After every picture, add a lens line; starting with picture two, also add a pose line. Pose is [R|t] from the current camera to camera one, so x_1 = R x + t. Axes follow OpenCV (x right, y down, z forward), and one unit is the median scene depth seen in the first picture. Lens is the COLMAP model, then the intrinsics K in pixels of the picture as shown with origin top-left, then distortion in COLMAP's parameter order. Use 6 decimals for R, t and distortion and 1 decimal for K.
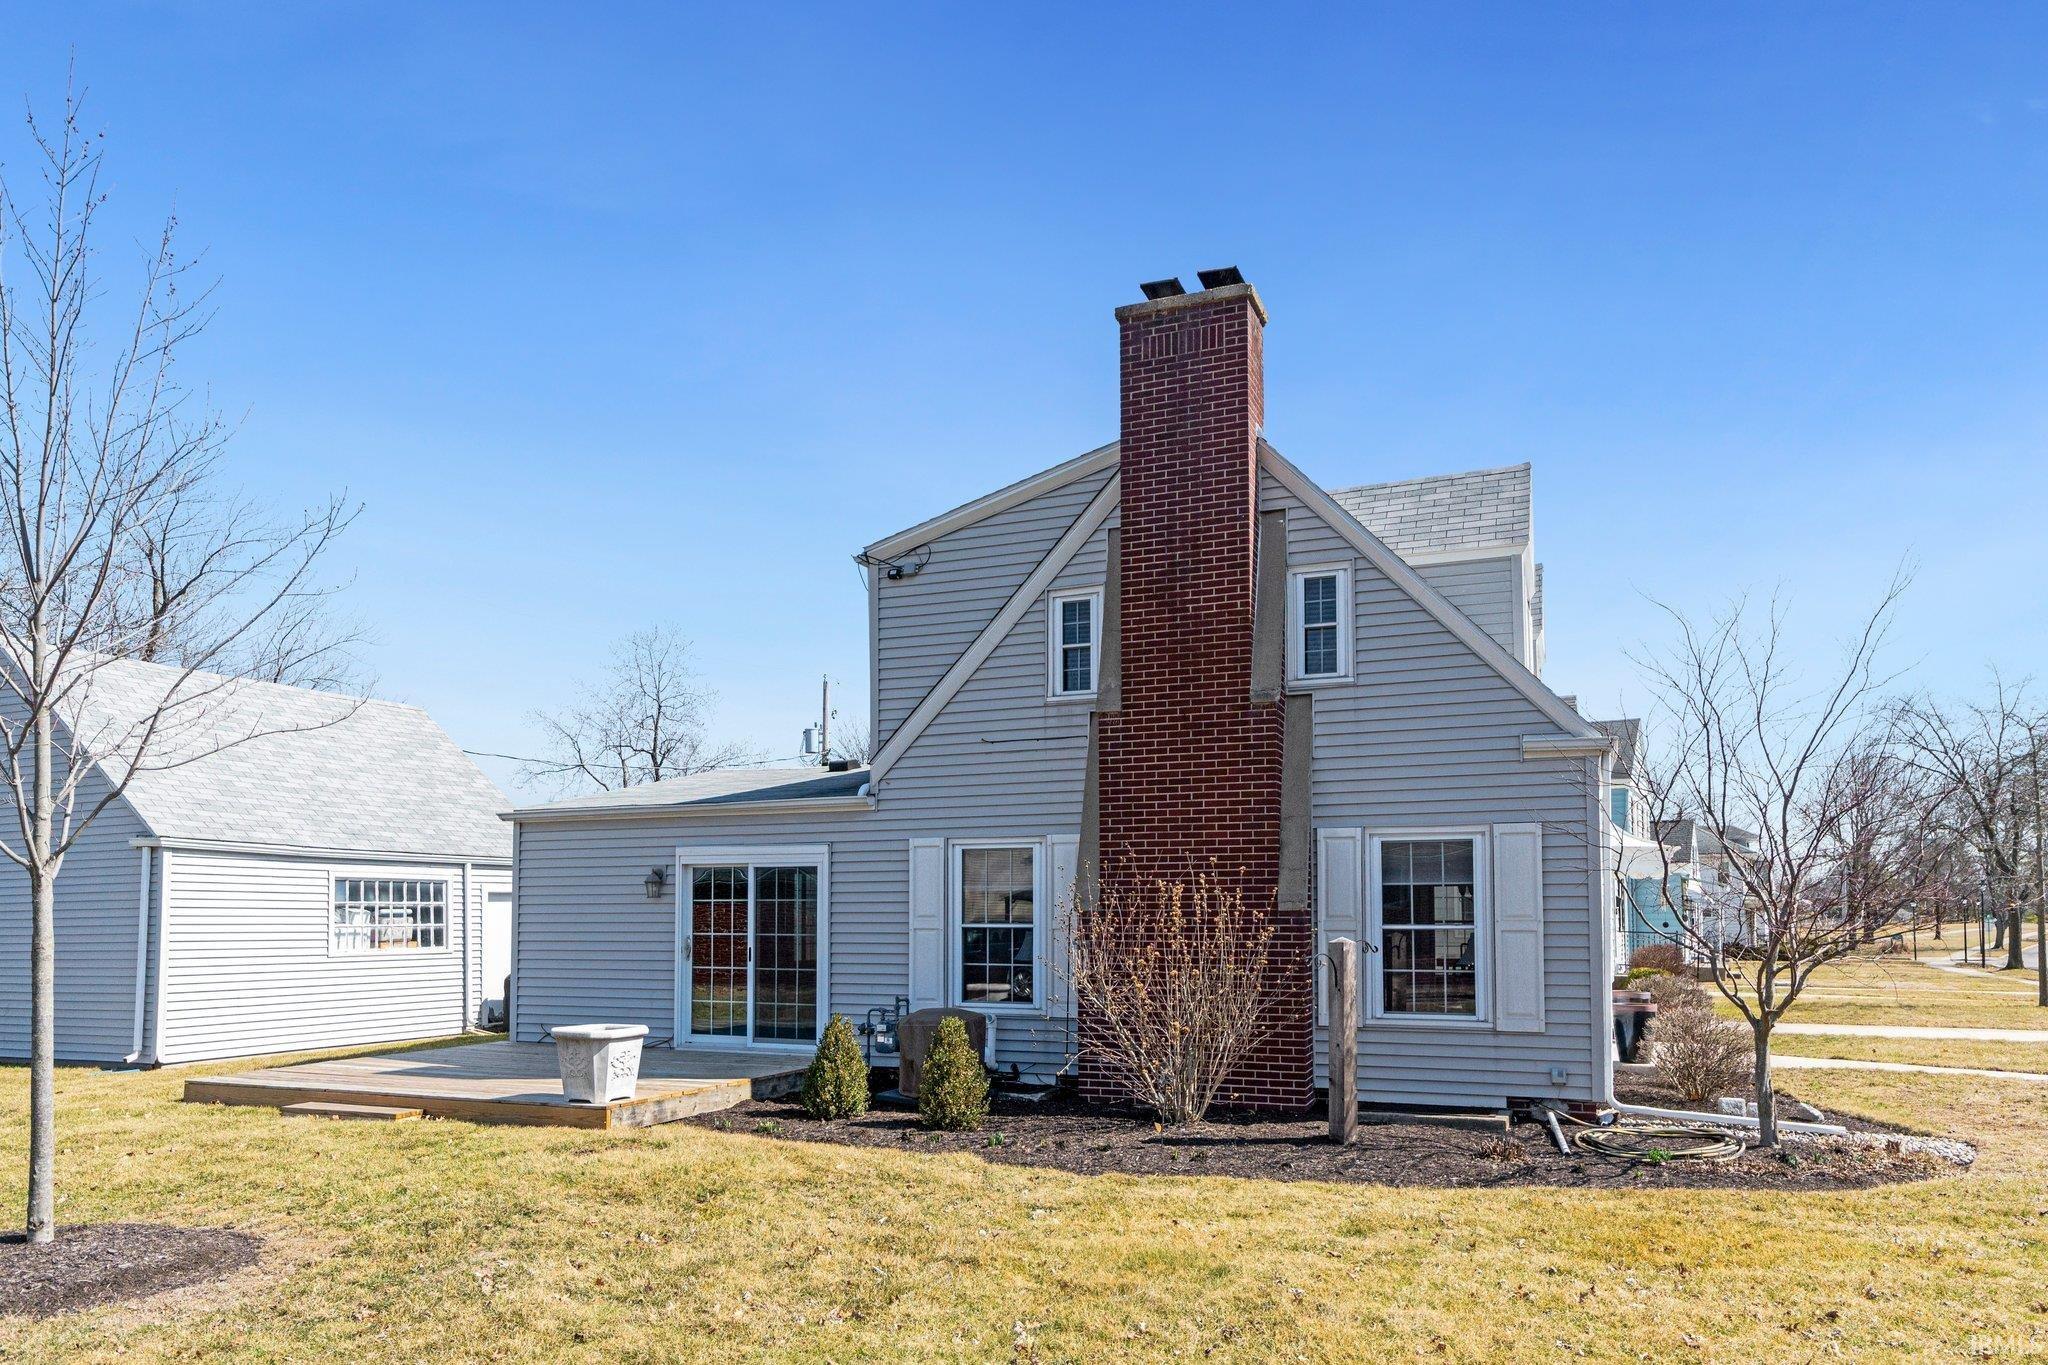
lens RADIAL K [[1394.6, 0, 1023.5], [0, 1394.6, 750.4], [0, 0, 1]] dist [0.007848, 0.001637]
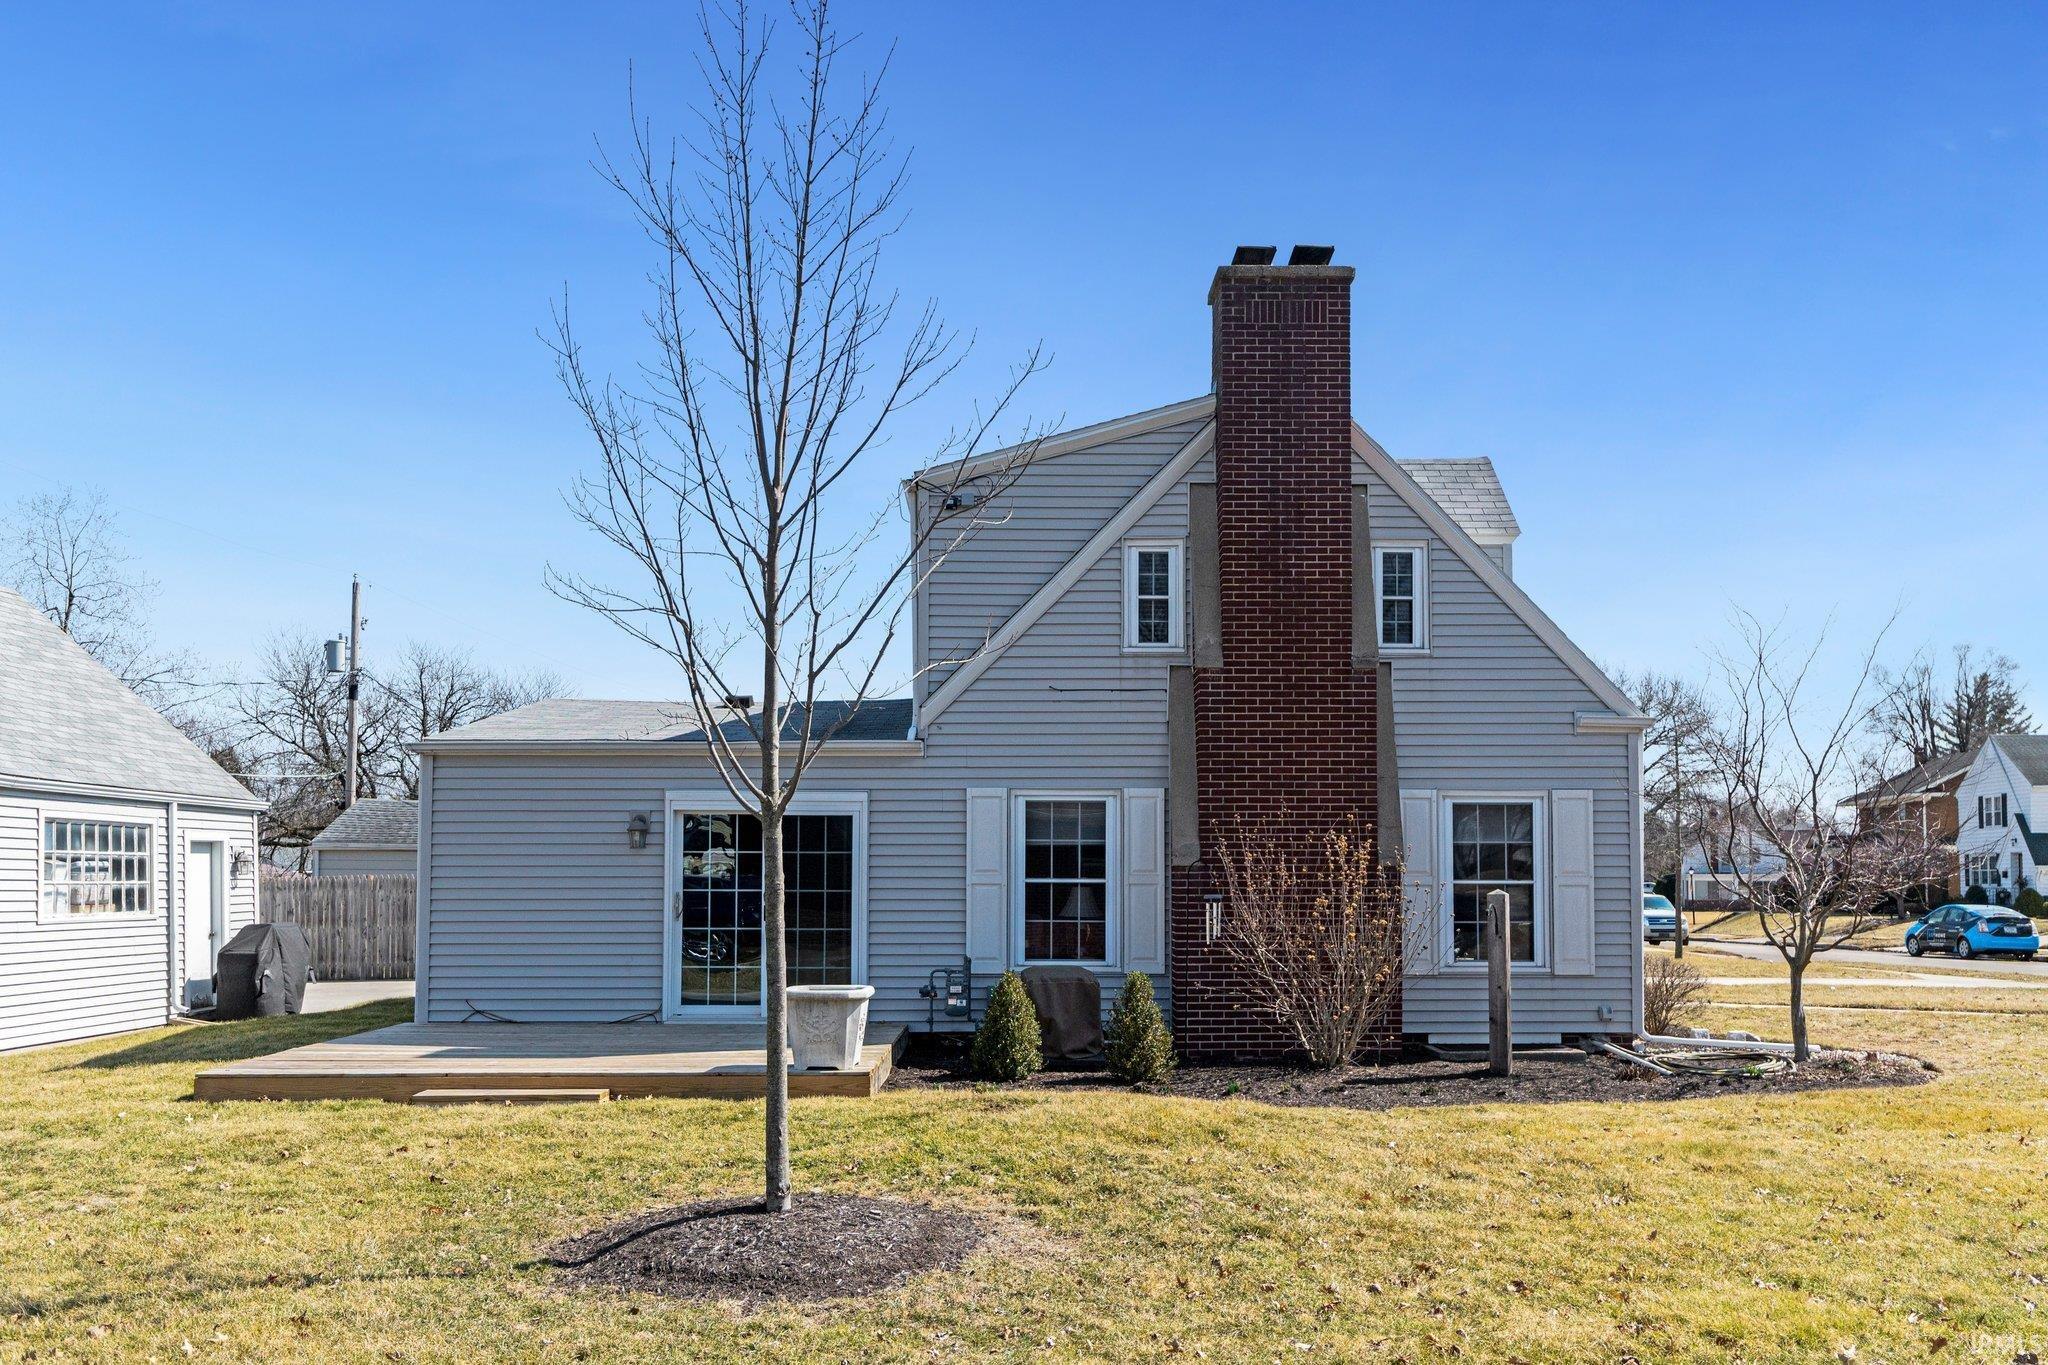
lens RADIAL K [[1628.3, 0, 1024.6], [0, 1628.3, 682.9], [0, 0, 1]] dist [0.010628, 0.004899]
pose [[0.912474, 0.052513, 0.405751, -0.533761], [-0.050654, 0.998599, -0.015325, 0.007986], [-0.405987, -0.006569, 0.913855, -0.018470]]
